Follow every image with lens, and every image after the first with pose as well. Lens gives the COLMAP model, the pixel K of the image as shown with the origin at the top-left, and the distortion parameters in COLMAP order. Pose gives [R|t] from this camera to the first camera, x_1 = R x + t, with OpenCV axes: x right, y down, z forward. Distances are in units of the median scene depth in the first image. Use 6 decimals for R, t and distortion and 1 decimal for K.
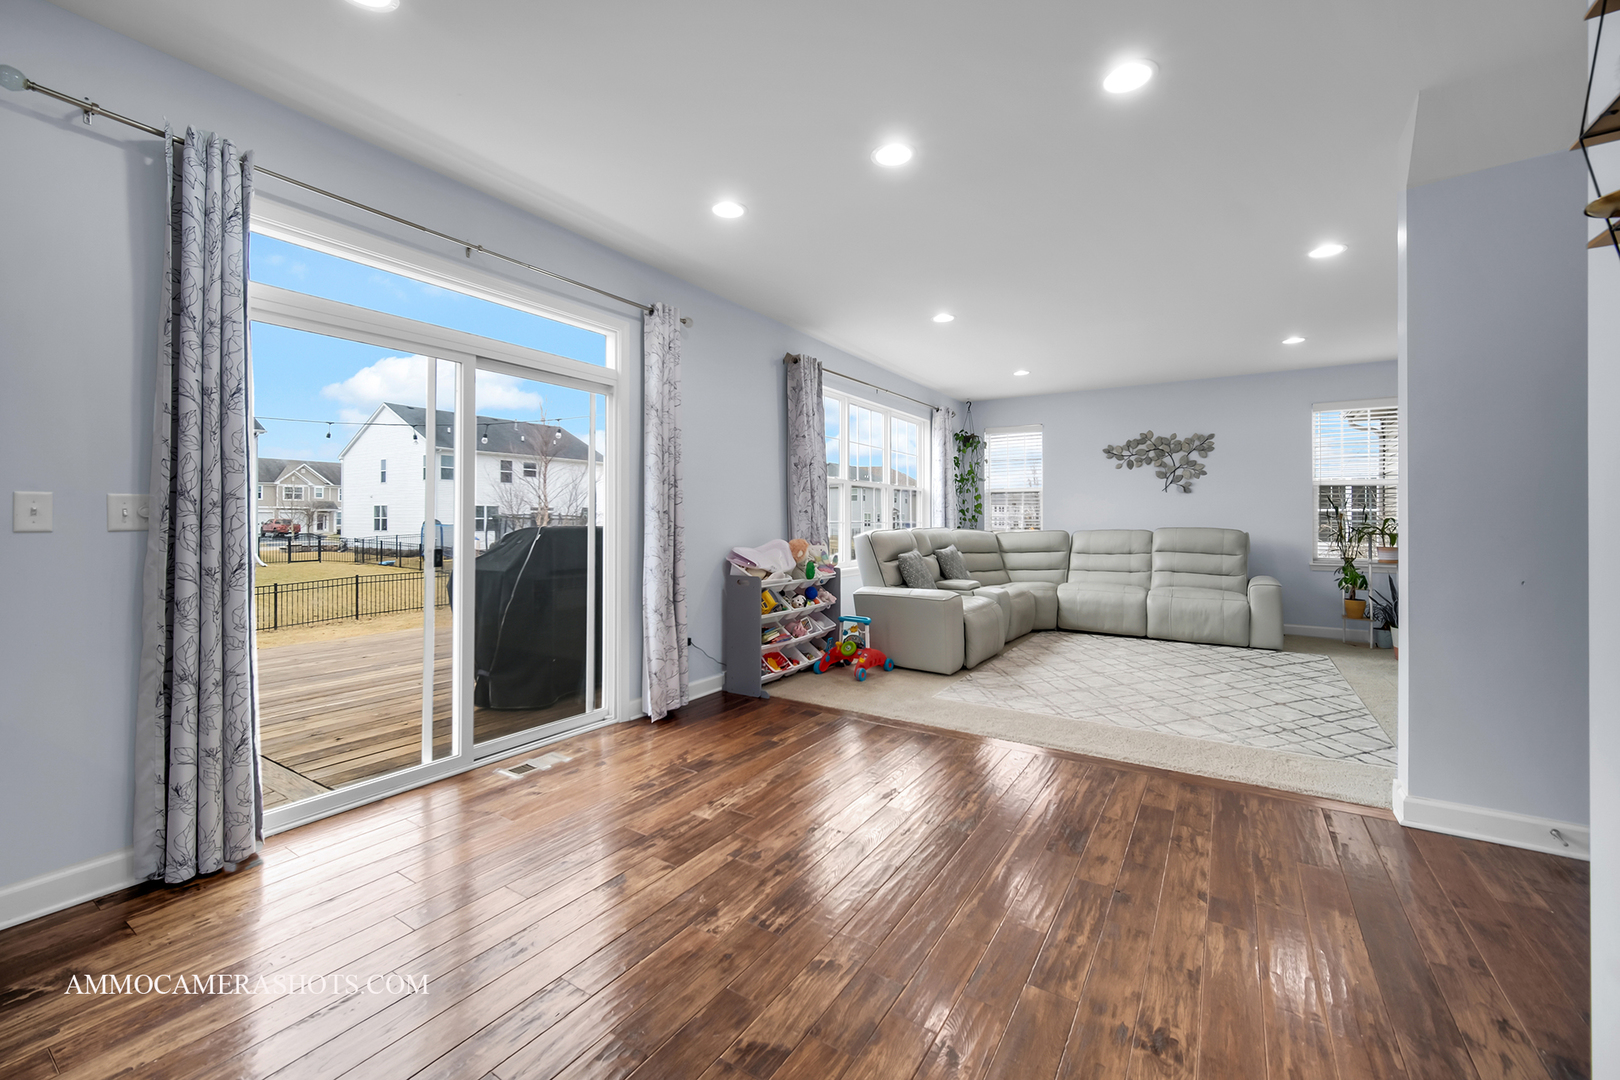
lens RADIAL K [[648.3, 0, 812.8], [0, 648.3, 525.9], [0, 0, 1]] dist [-0.003350, -0.000261]
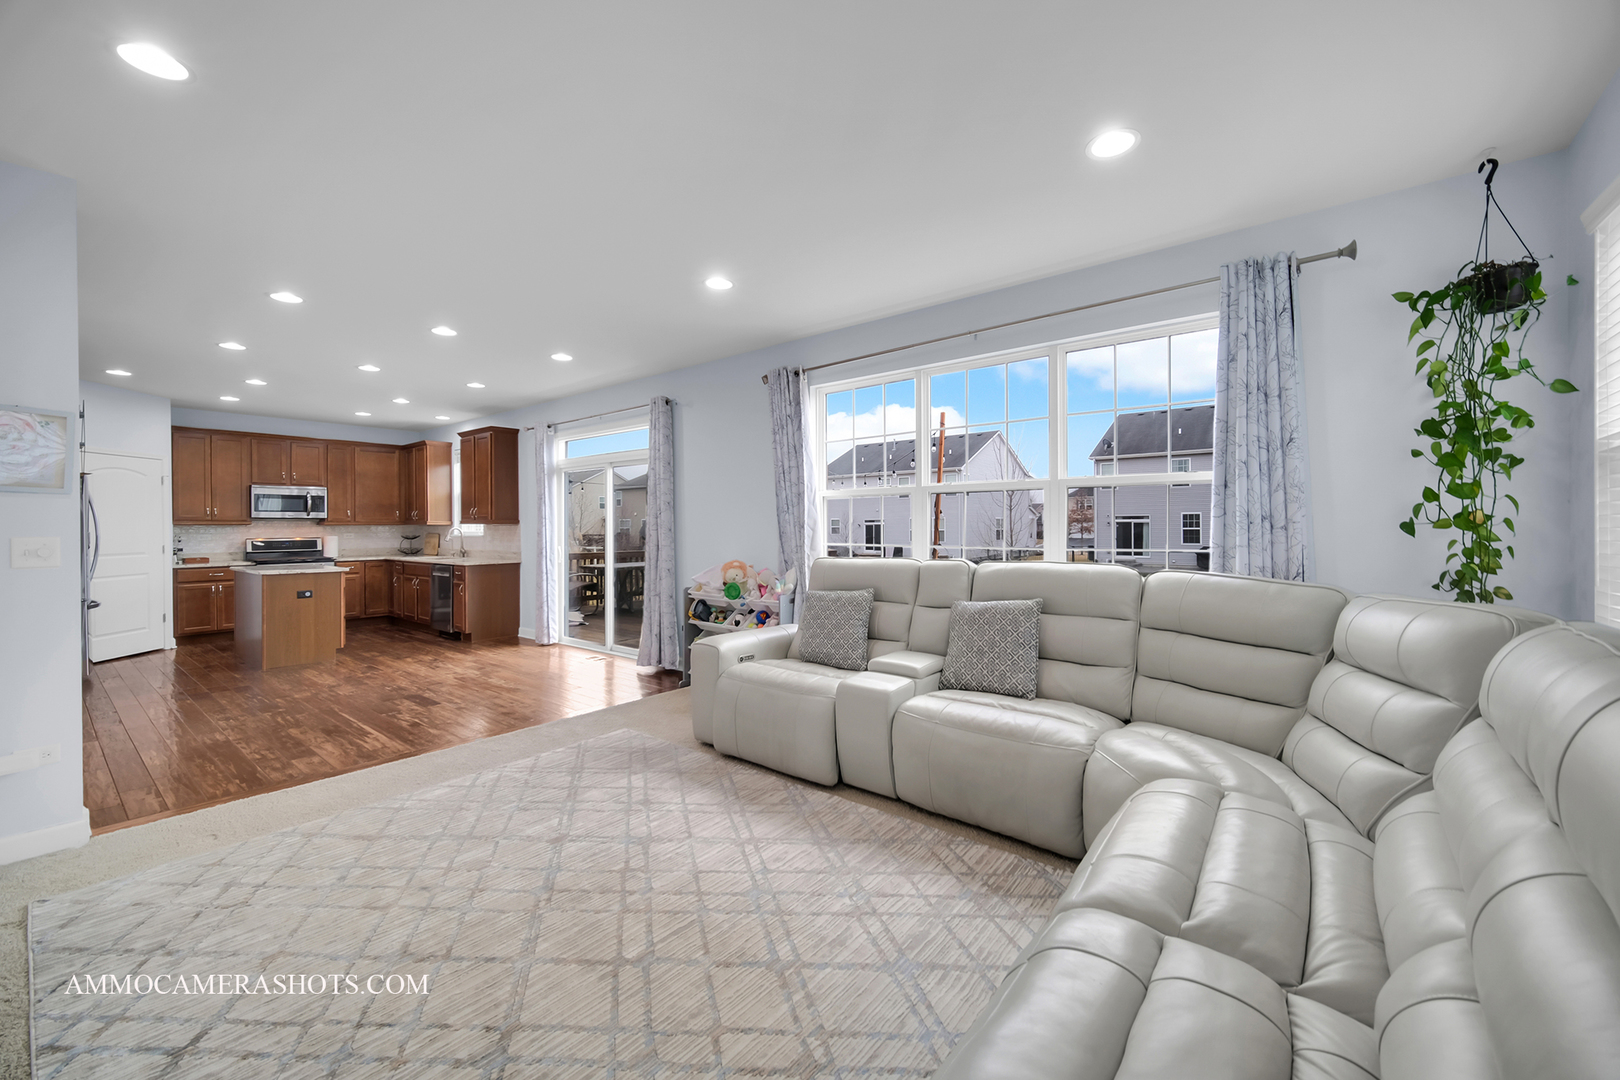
lens RADIAL K [[648.3, 0, 832.5], [0, 648.3, 530.5], [0, 0, 1]] dist [-0.003350, -0.000261]
pose [[-0.096925, 0.002701, -0.995288, 2.016987], [-0.010656, 0.999936, 0.003751, -0.068200], [0.995235, 0.010969, -0.096890, 2.535155]]
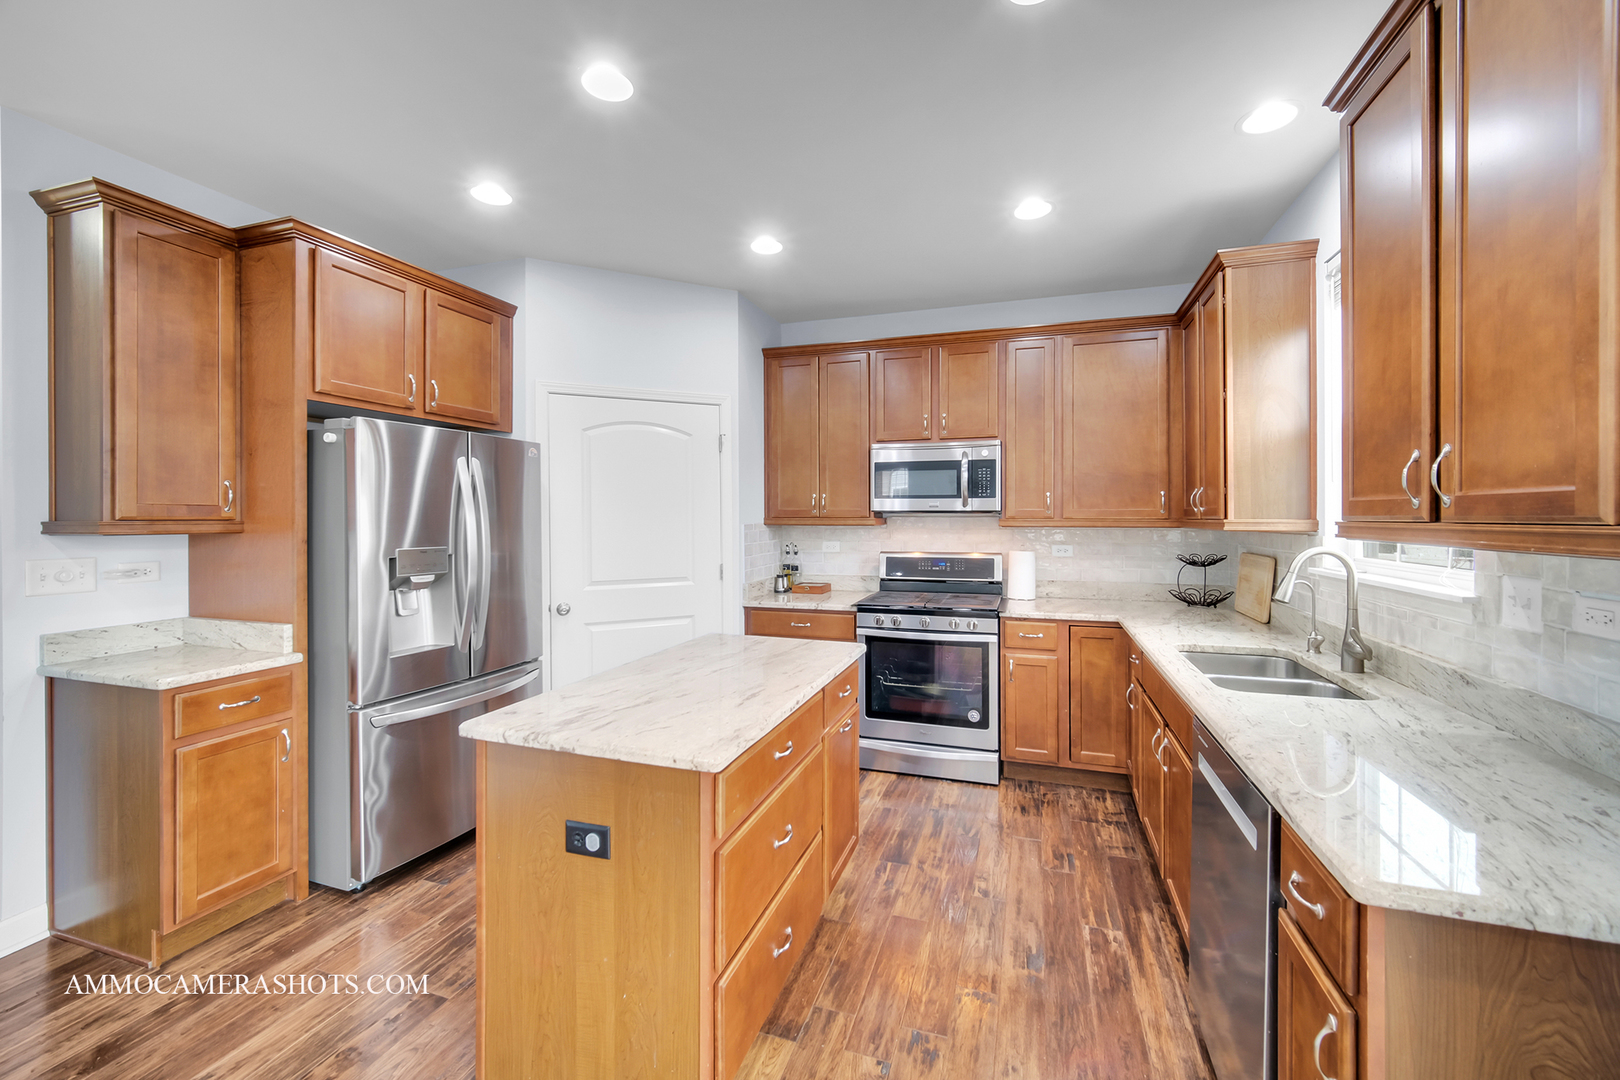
lens RADIAL K [[648.3, 0, 809.1], [0, 648.3, 516.1], [0, 0, 1]] dist [-0.003350, -0.000261]
pose [[-0.971079, -0.003699, -0.238730, -0.460180], [-0.006843, 0.999900, 0.012341, -0.098064], [0.238661, 0.013618, -0.971008, 0.795699]]
